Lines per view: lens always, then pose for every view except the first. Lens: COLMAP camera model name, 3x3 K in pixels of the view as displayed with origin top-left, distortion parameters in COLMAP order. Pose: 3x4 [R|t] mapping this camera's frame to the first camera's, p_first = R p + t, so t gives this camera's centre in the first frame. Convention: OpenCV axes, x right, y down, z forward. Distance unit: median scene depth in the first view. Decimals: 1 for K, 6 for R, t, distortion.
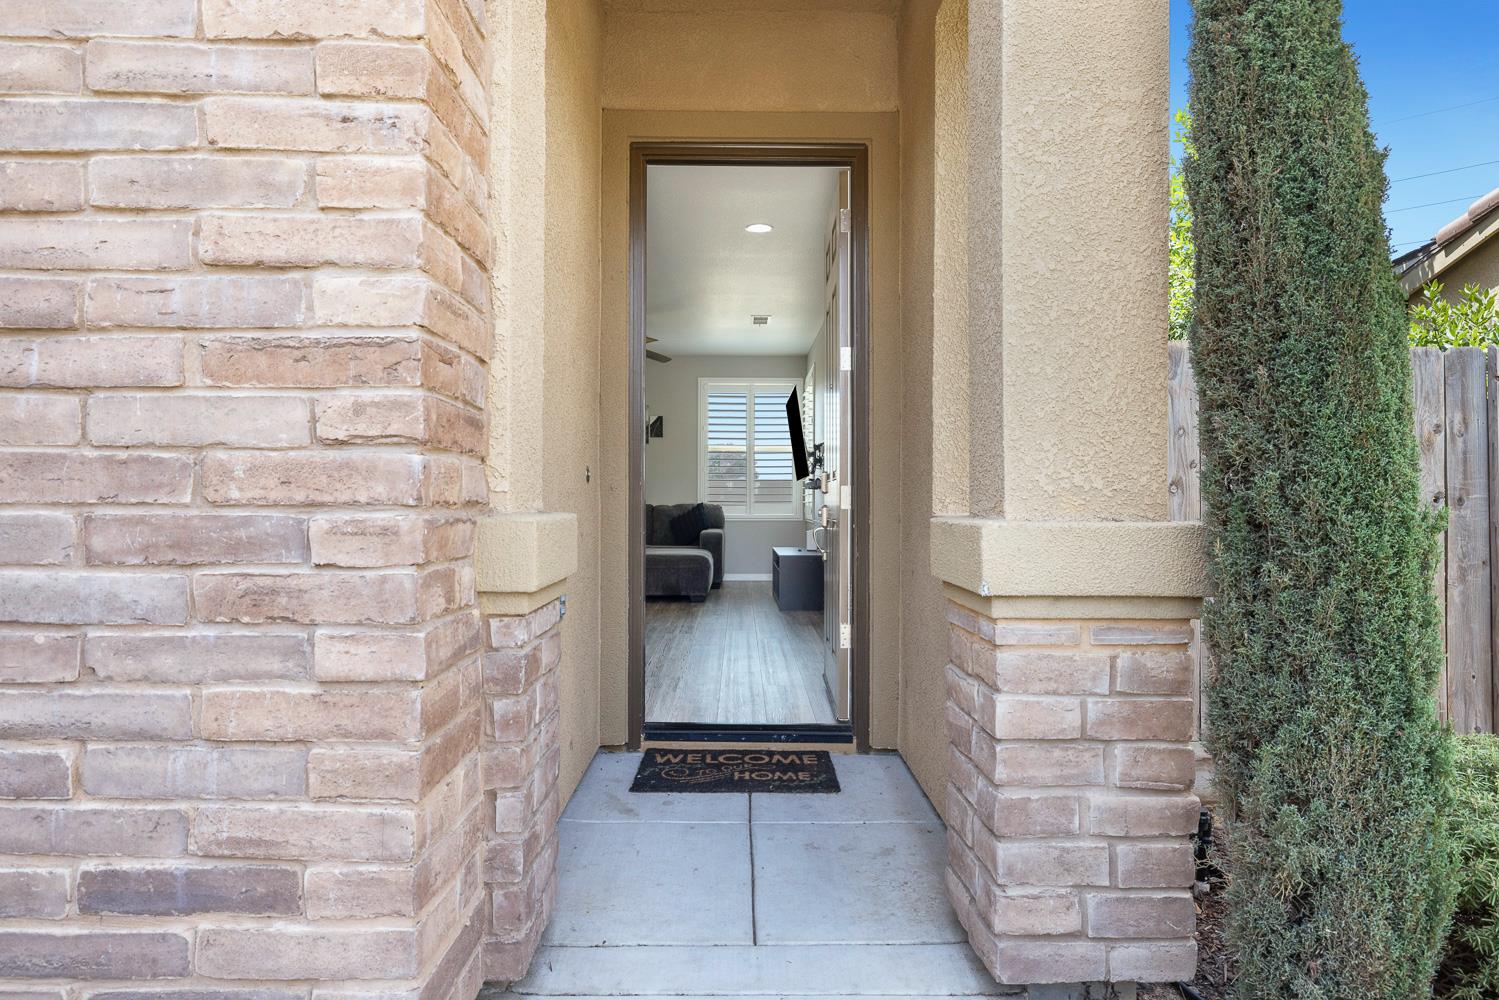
lens RADIAL K [[845.8, 0, 742.6], [0, 845.8, 490.4], [0, 0, 1]] dist [-0.002139, -0.000888]
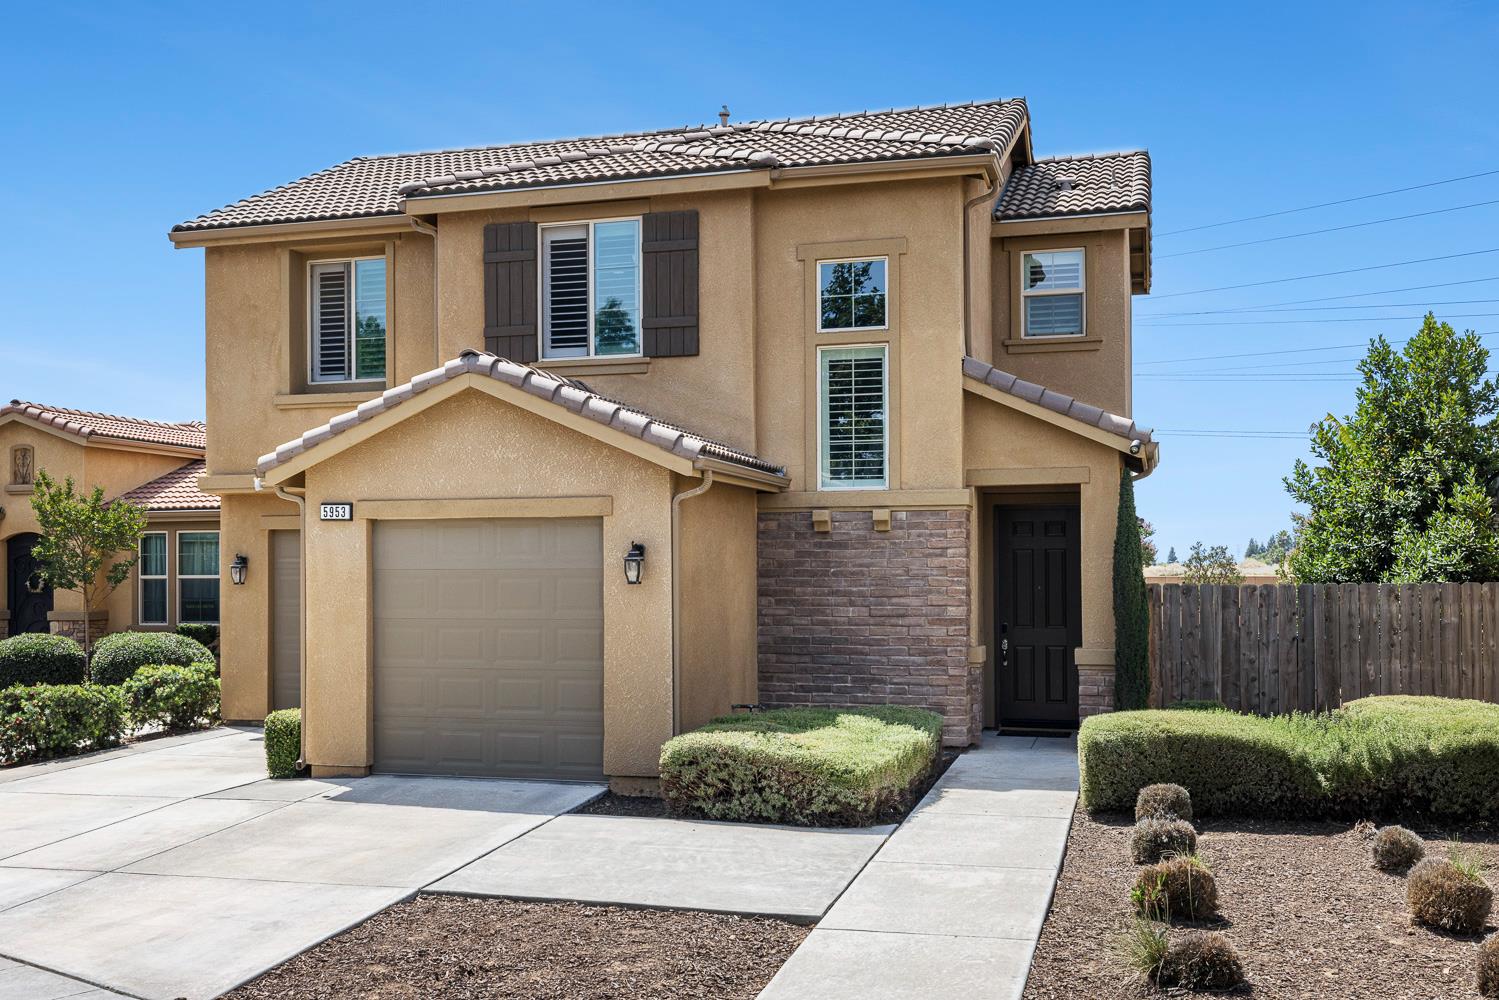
lens RADIAL K [[1431.0, 0, 721.0], [0, 1431.0, 578.5], [0, 0, 1]] dist [-0.003110, 0.000000]
pose [[0.958757, -0.006055, -0.284162, 0.819599], [0.008943, 0.999921, 0.008866, -0.557438], [0.284086, -0.011041, 0.958735, -9.033657]]
